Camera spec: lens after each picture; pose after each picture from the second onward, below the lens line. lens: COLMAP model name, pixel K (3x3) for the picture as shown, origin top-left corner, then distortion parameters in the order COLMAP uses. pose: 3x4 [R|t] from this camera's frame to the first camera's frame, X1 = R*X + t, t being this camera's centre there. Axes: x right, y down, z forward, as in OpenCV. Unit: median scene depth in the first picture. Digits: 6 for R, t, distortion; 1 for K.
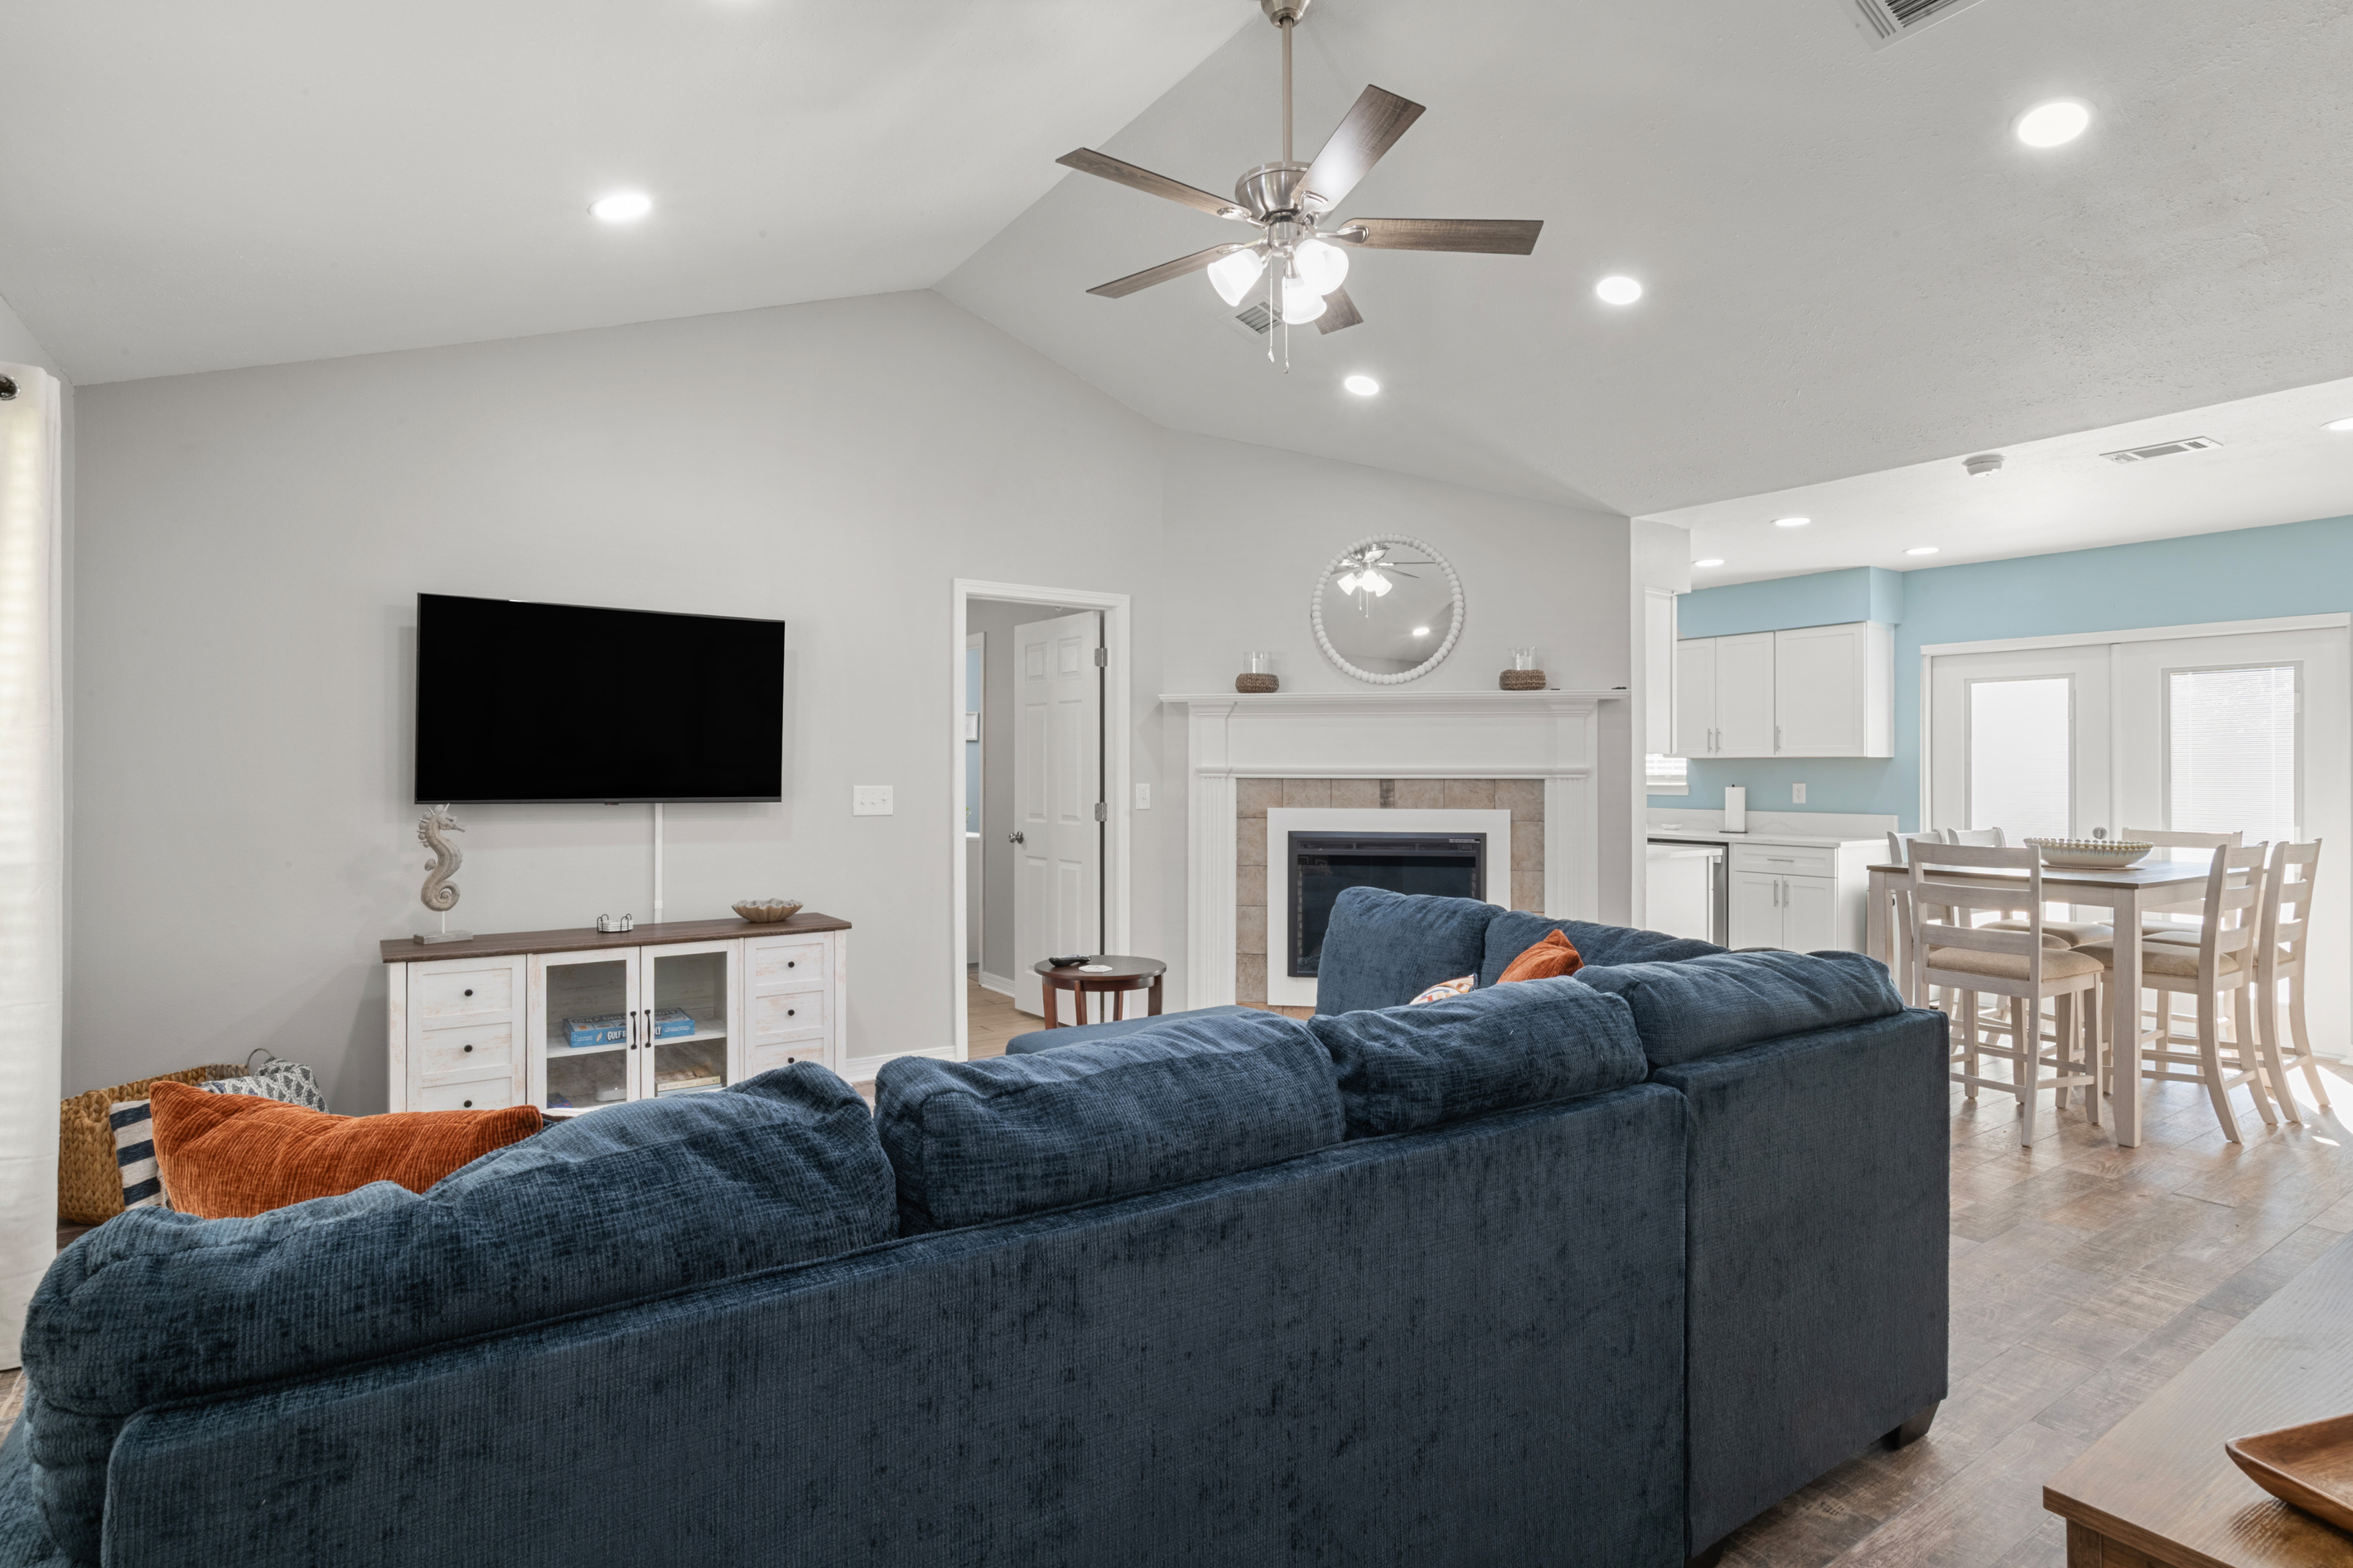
lens RADIAL K [[1185.6, 0, 1194.4], [0, 1185.6, 767.4], [0, 0, 1]] dist [-0.020425, 0.010073]
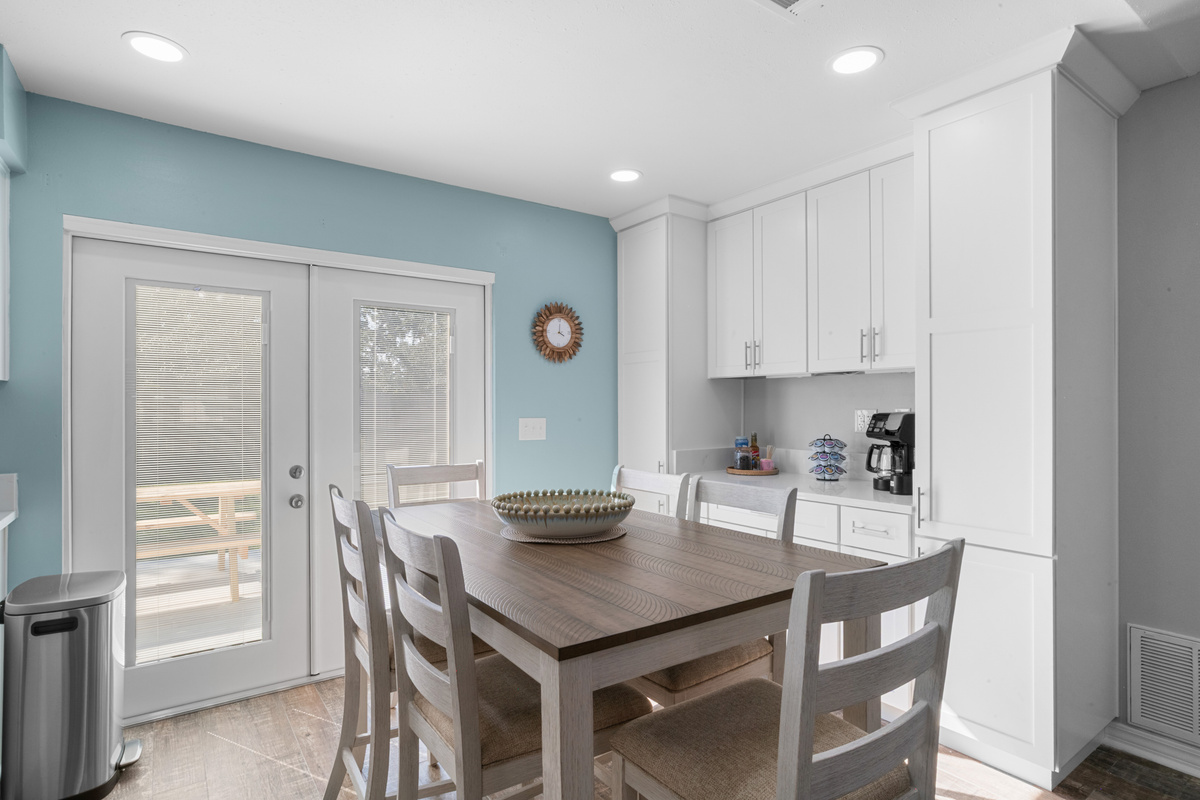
lens RADIAL K [[604.7, 0, 602.2], [0, 604.7, 406.0], [0, 0, 1]] dist [-0.020425, 0.010073]
pose [[0.004272, -0.009375, 0.999947, 0.280322], [-0.008841, 0.999917, 0.009413, -0.000742], [-0.999952, -0.008880, 0.004189, 0.695617]]
